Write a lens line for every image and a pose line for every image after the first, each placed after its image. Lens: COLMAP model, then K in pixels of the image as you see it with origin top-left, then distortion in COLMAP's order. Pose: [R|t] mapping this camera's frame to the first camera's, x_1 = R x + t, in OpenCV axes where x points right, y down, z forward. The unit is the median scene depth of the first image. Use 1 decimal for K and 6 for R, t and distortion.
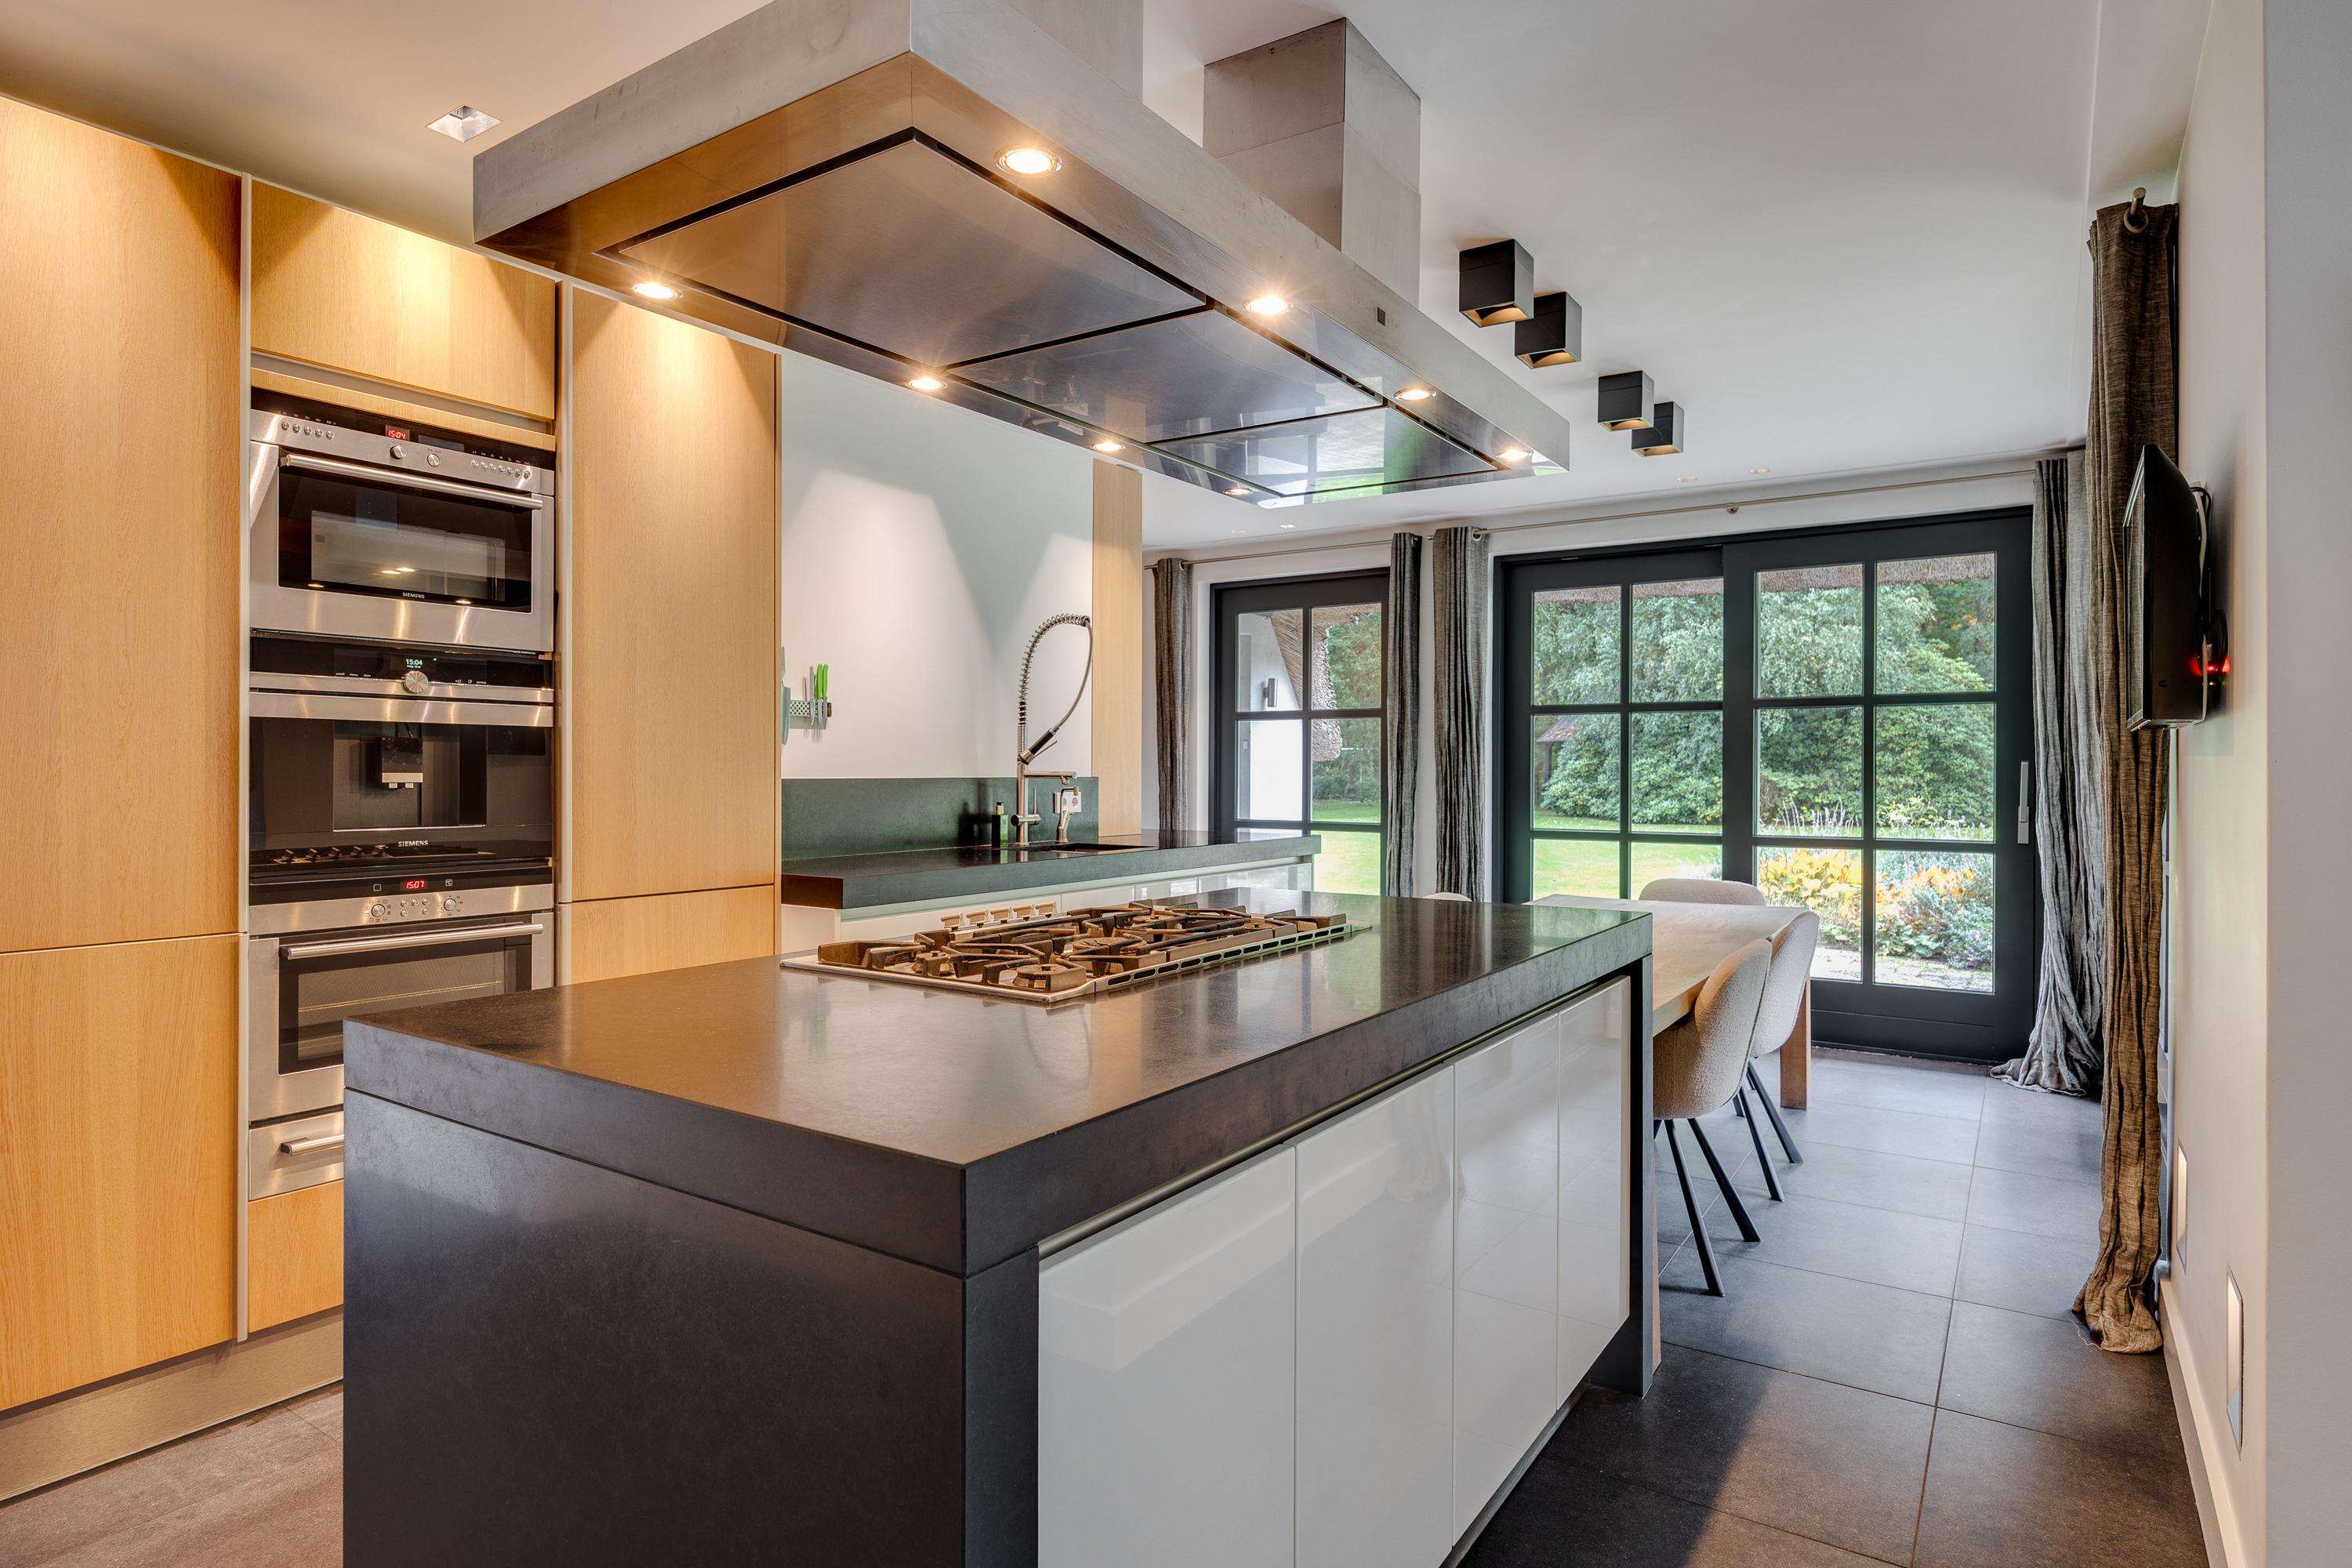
lens RADIAL K [[1257.5, 0, 1175.4], [0, 1257.5, 763.8], [0, 0, 1]] dist [-0.000571, -0.000096]
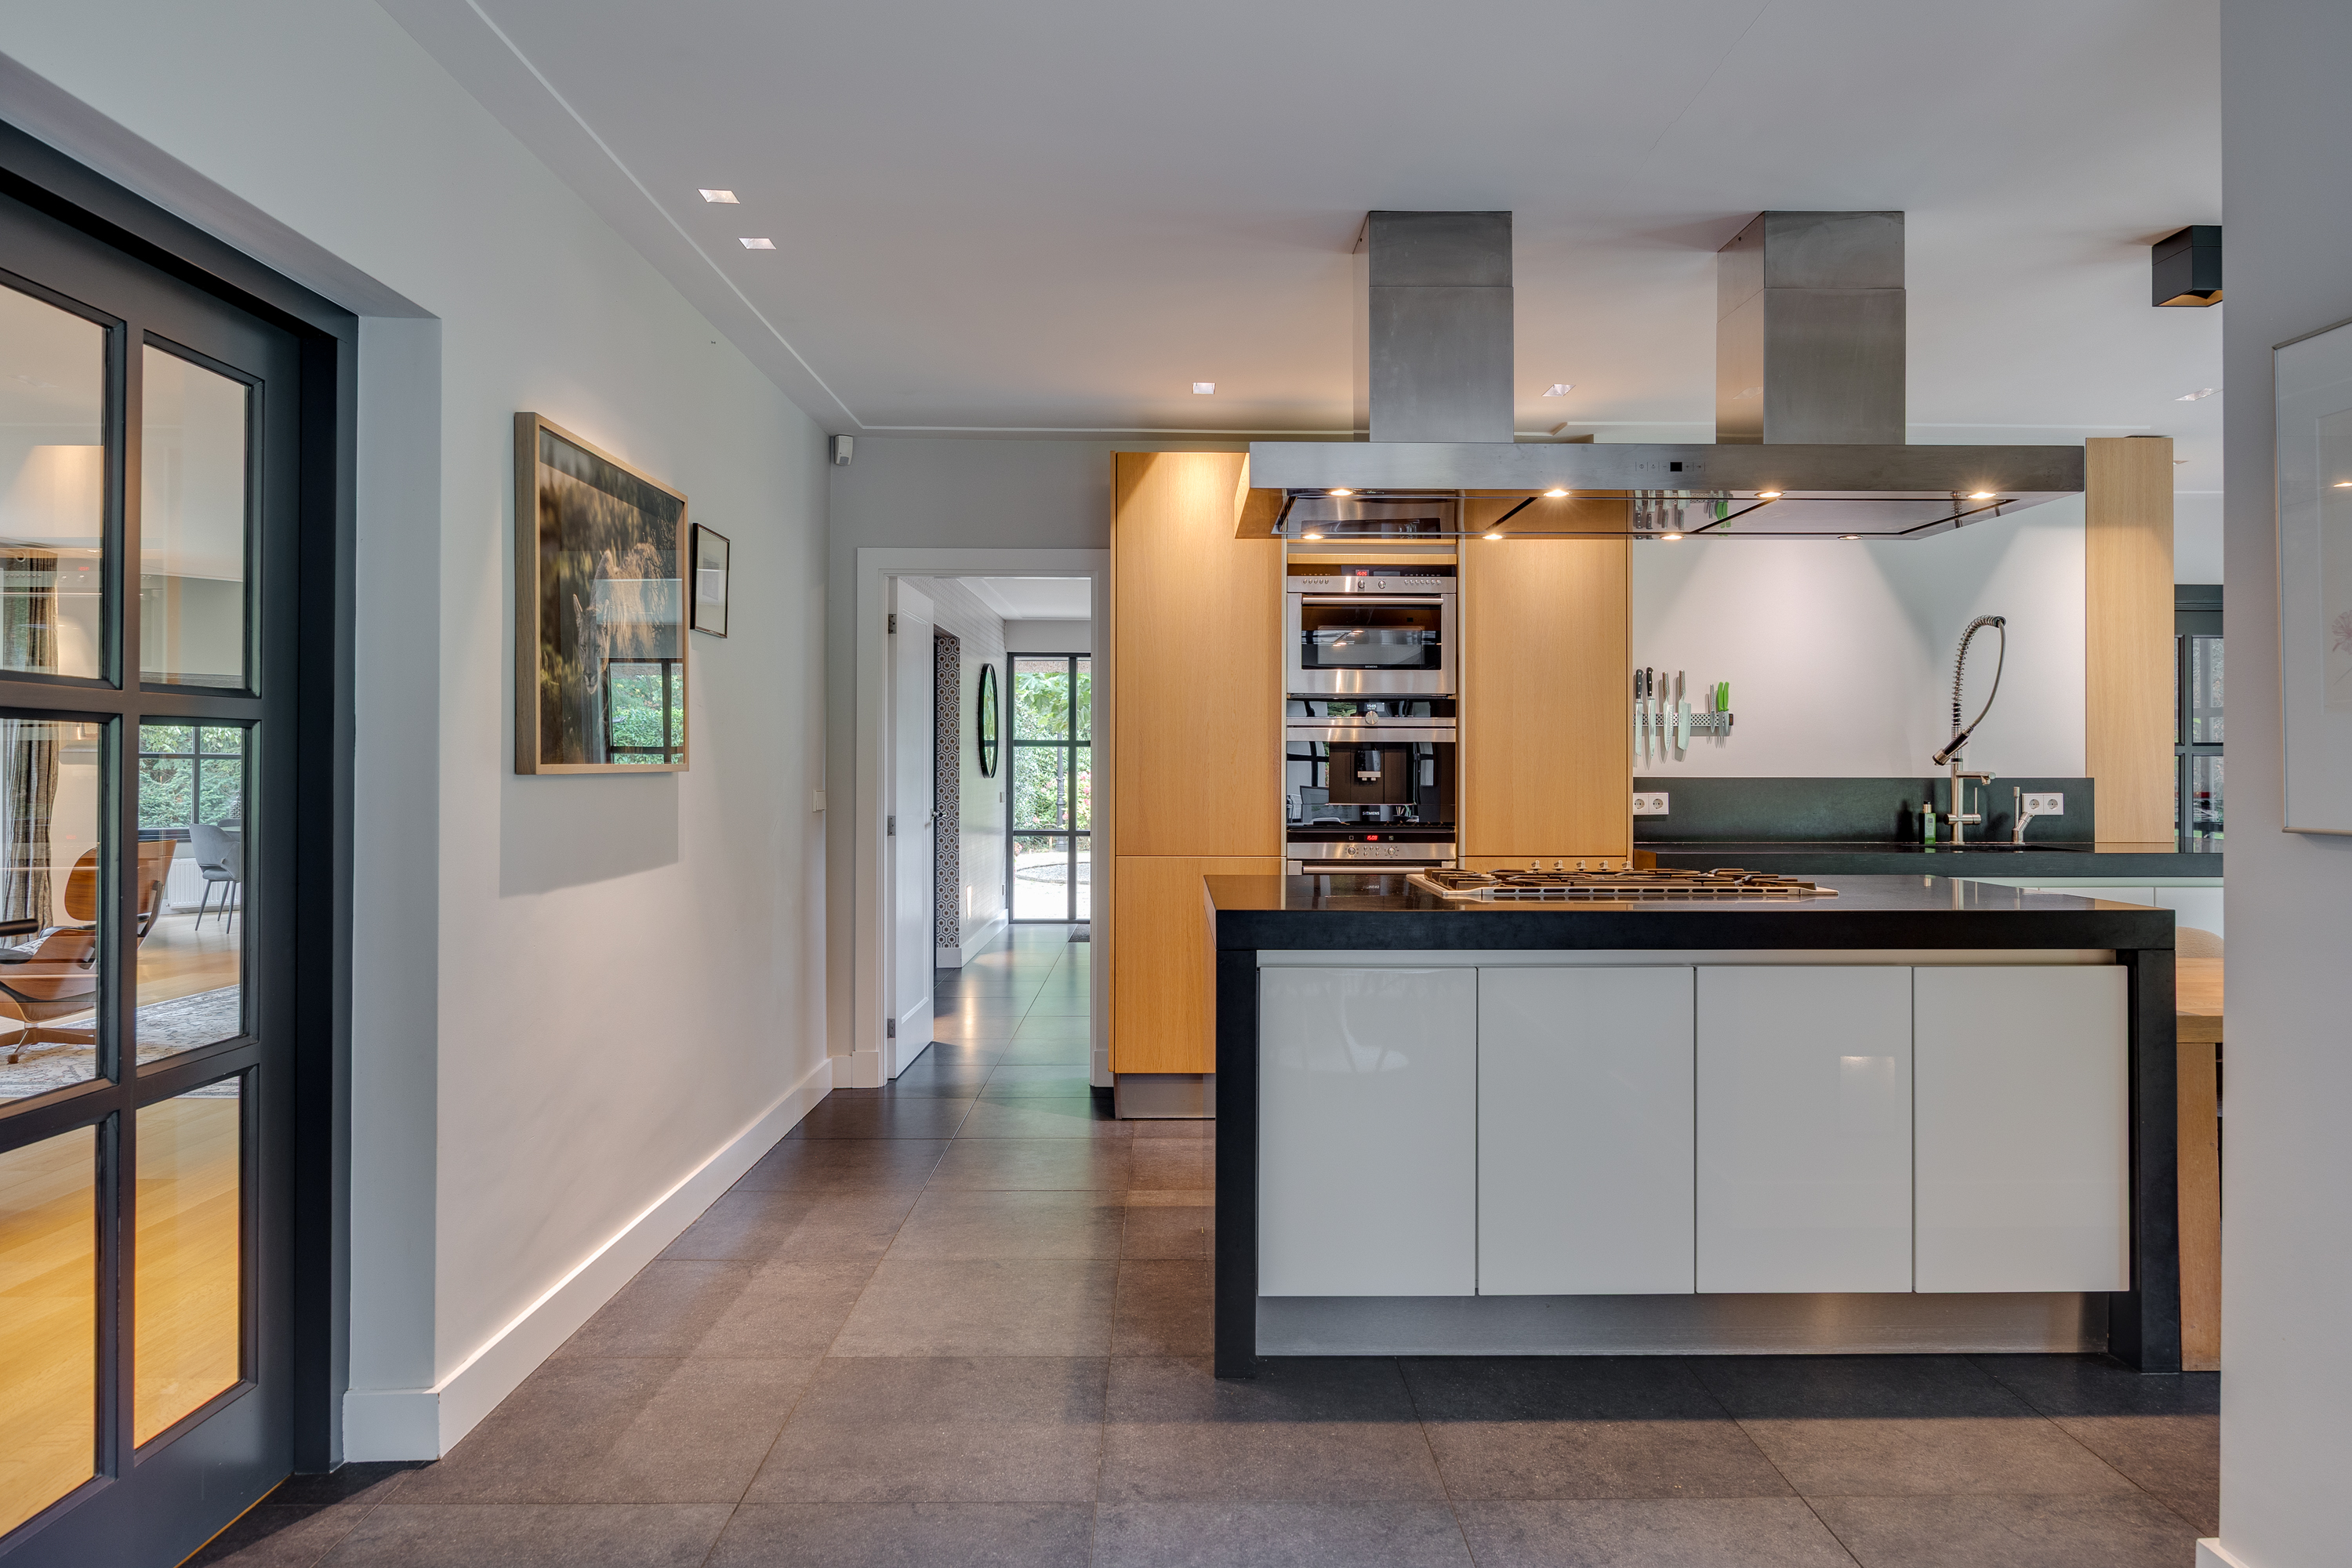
lens RADIAL K [[1340.6, 0, 1181.1], [0, 1340.6, 766.0], [0, 0, 1]] dist [-0.000837, -0.000489]
pose [[0.578515, -0.002898, -0.815667, 0.654568], [0.003222, 0.999994, -0.001267, 0.000819], [0.815665, -0.001895, 0.578521, -0.230677]]
